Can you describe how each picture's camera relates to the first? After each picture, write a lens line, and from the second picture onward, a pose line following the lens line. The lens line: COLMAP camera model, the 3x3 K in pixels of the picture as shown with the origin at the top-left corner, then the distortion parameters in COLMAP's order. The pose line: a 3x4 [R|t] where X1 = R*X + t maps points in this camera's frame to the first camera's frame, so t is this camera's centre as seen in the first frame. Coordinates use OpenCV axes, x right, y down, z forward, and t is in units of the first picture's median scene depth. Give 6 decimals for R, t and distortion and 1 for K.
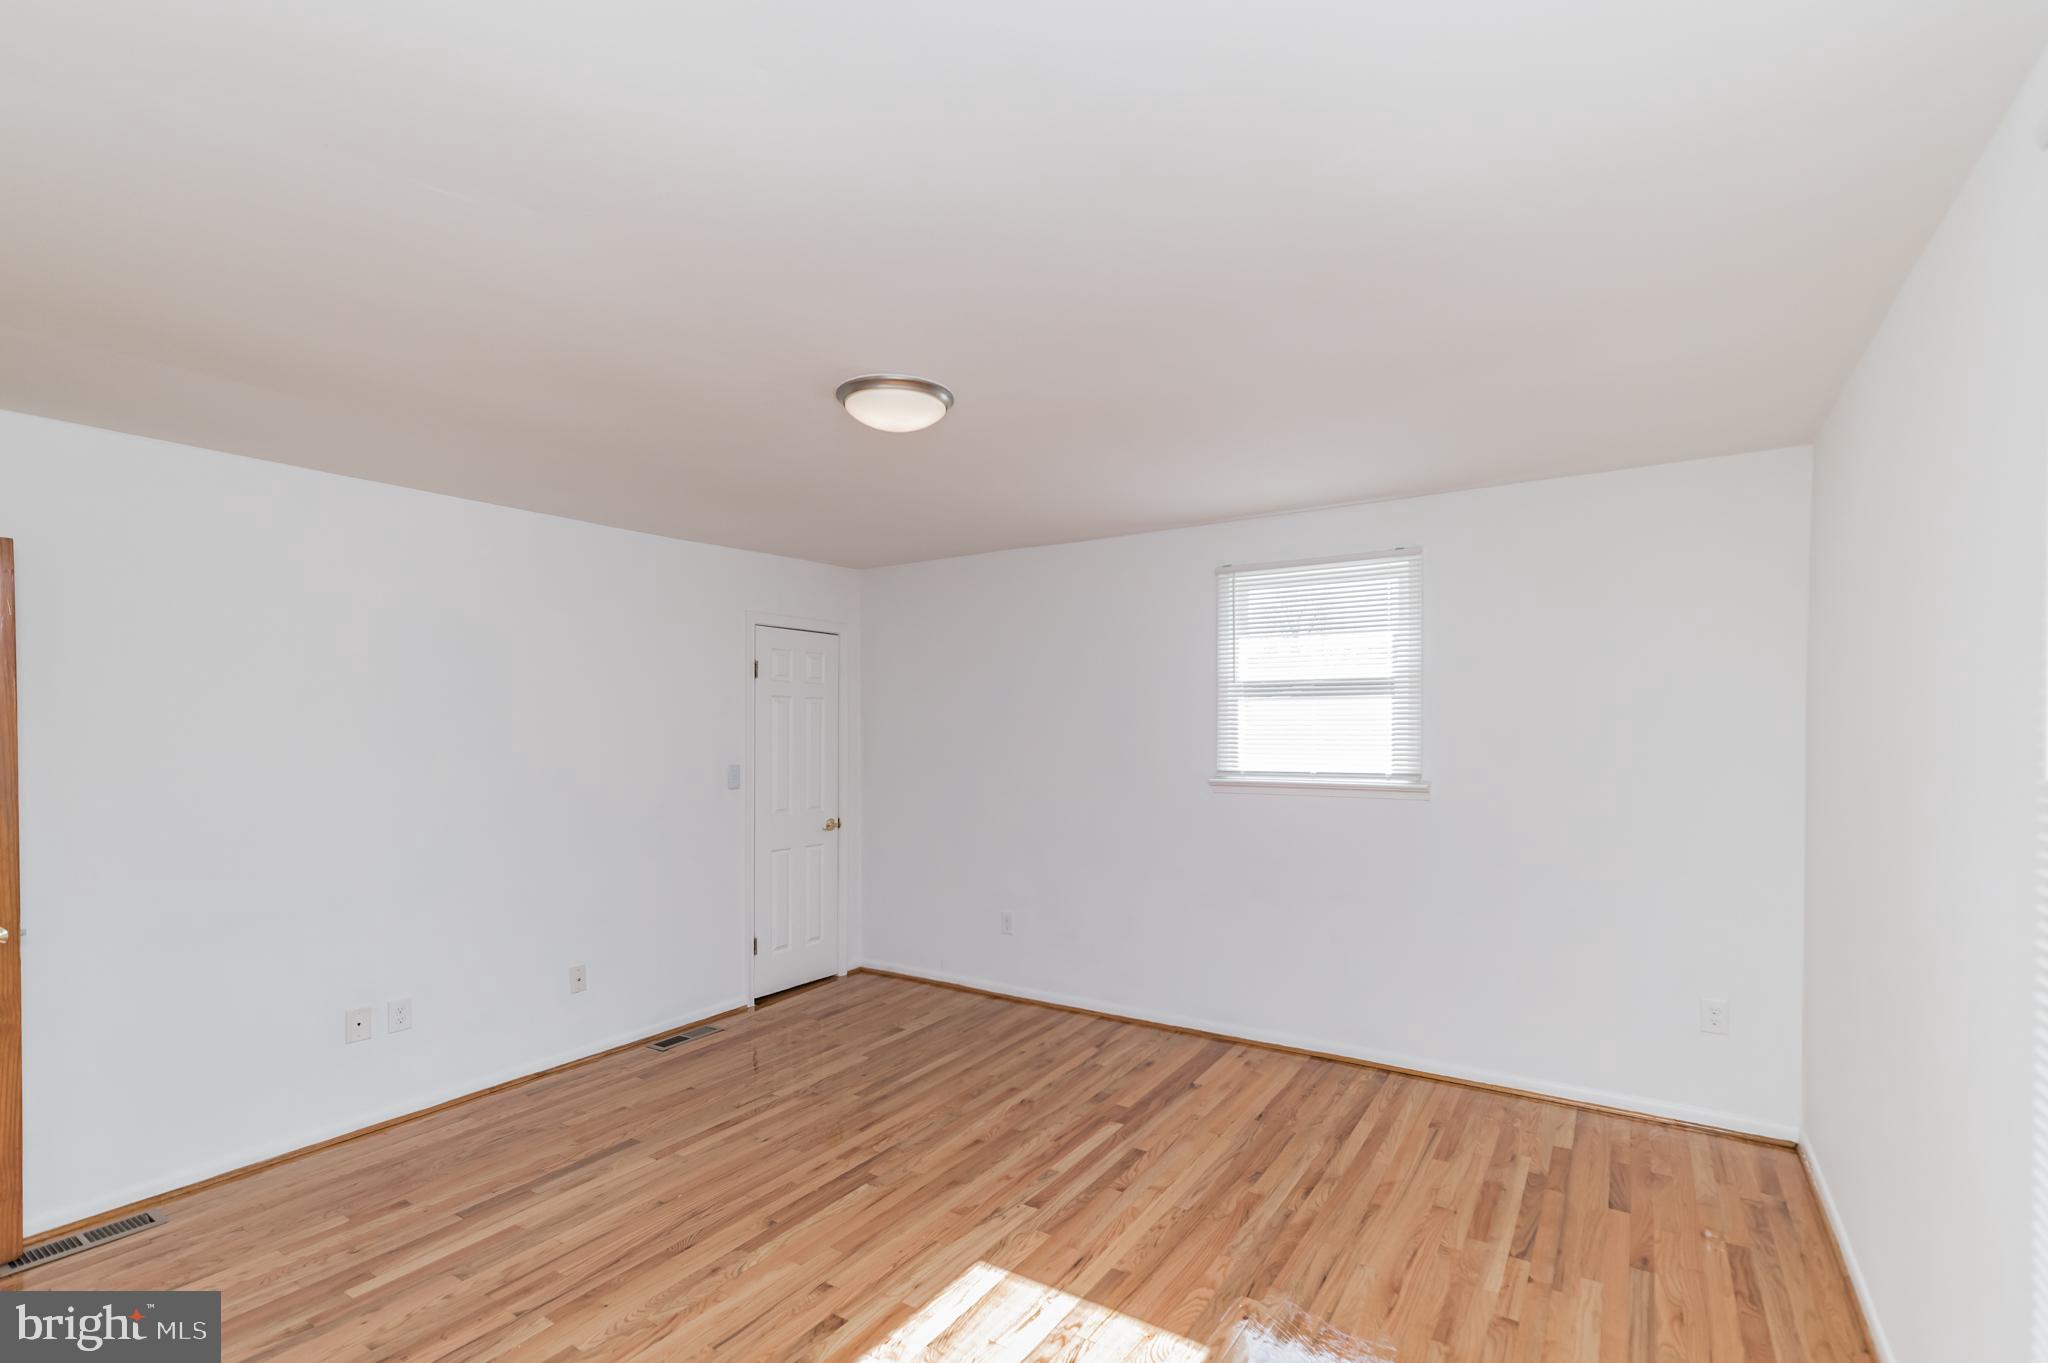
lens RADIAL K [[915.6, 0, 1065.1], [0, 915.6, 729.8], [0, 0, 1]] dist [0.012809, -0.000461]
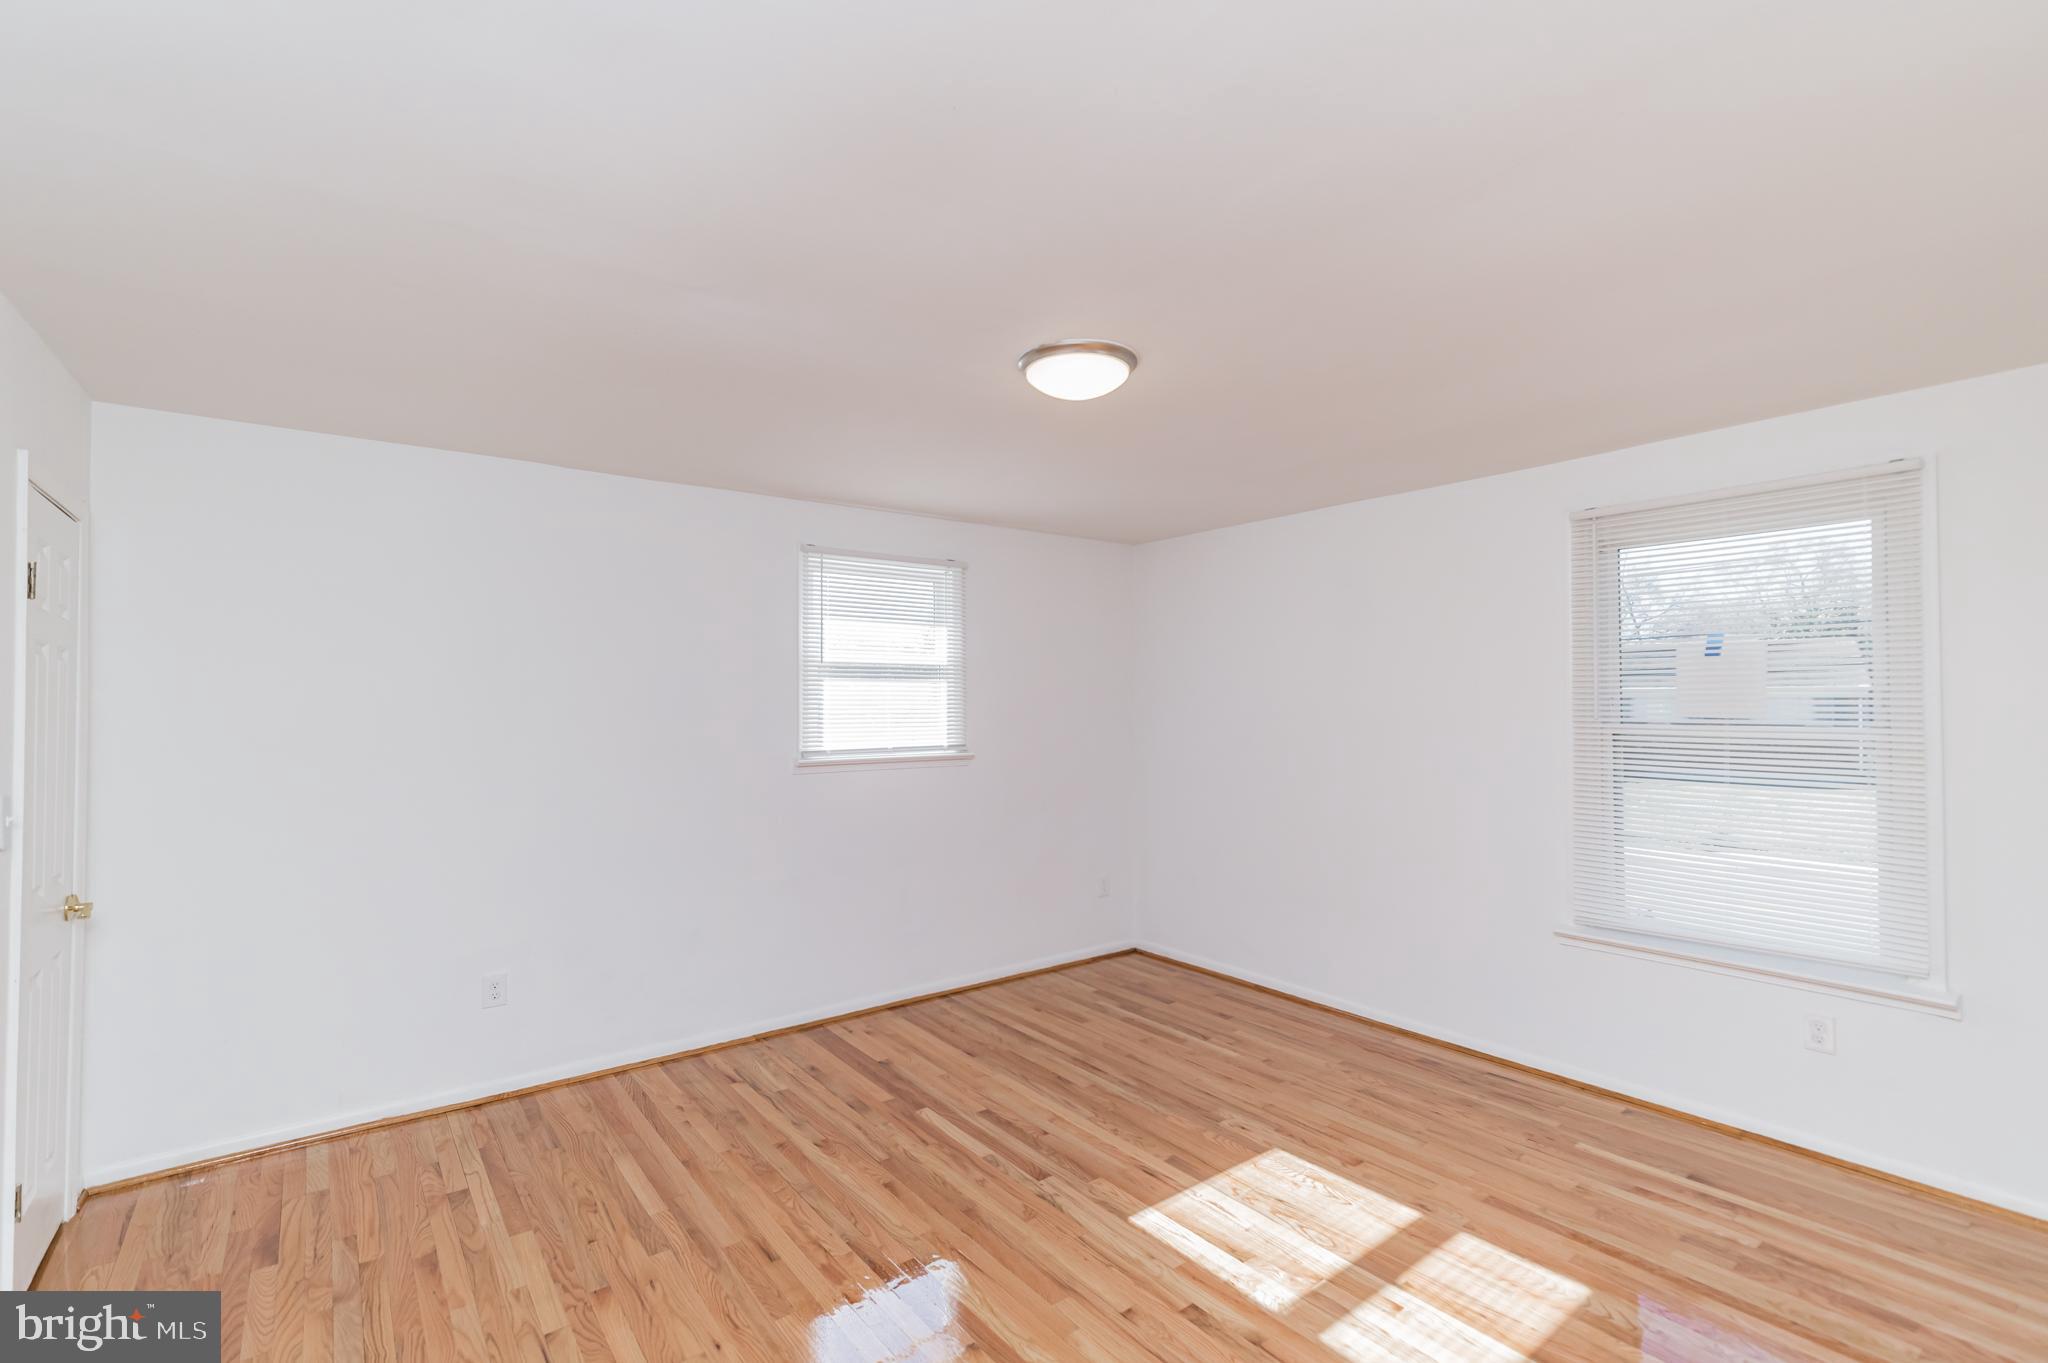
lens RADIAL K [[915.6, 0, 1024.0], [0, 915.6, 684.0], [0, 0, 1]] dist [0.012809, -0.000461]
pose [[0.356108, 0.023665, 0.934145, -0.751065], [0.006129, 0.999599, -0.027659, 0.001036], [-0.934425, 0.015575, 0.355820, 0.487405]]
